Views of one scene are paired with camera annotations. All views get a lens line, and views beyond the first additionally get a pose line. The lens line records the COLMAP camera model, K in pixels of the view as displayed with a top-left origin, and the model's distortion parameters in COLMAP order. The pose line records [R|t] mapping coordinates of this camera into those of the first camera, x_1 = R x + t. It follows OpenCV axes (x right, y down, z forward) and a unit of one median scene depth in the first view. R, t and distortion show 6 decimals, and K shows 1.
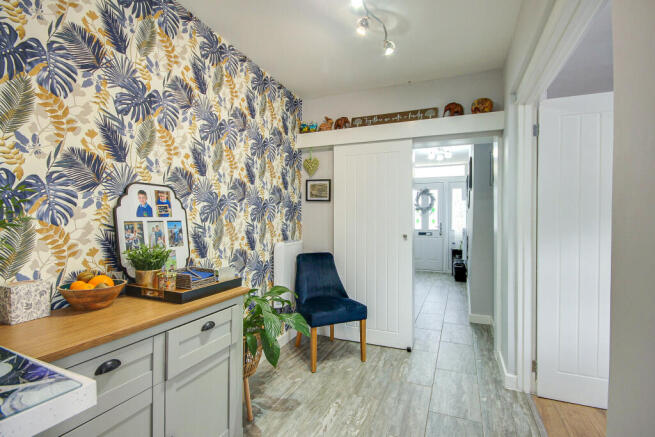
lens RADIAL K [[311.4, 0, 327.0], [0, 311.4, 221.1], [0, 0, 1]] dist [-0.000294, -0.000186]
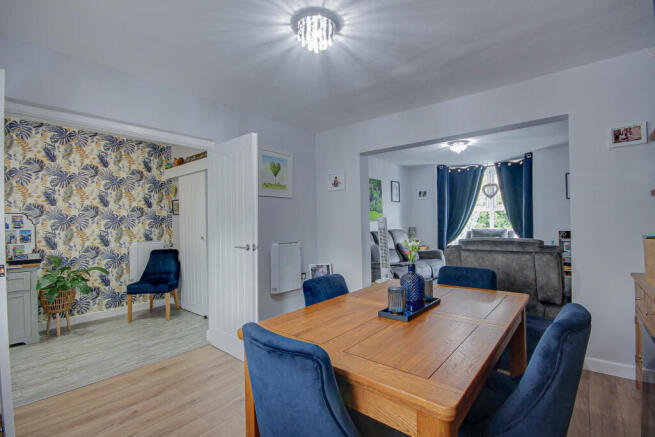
lens RADIAL K [[311.4, 0, 329.7], [0, 311.4, 217.6], [0, 0, 1]] dist [-0.000294, -0.000186]
pose [[0.958933, -0.018312, -0.283041, 1.428053], [0.012553, 0.999676, -0.022148, -0.010315], [0.283354, 0.017686, 0.958852, -0.264964]]
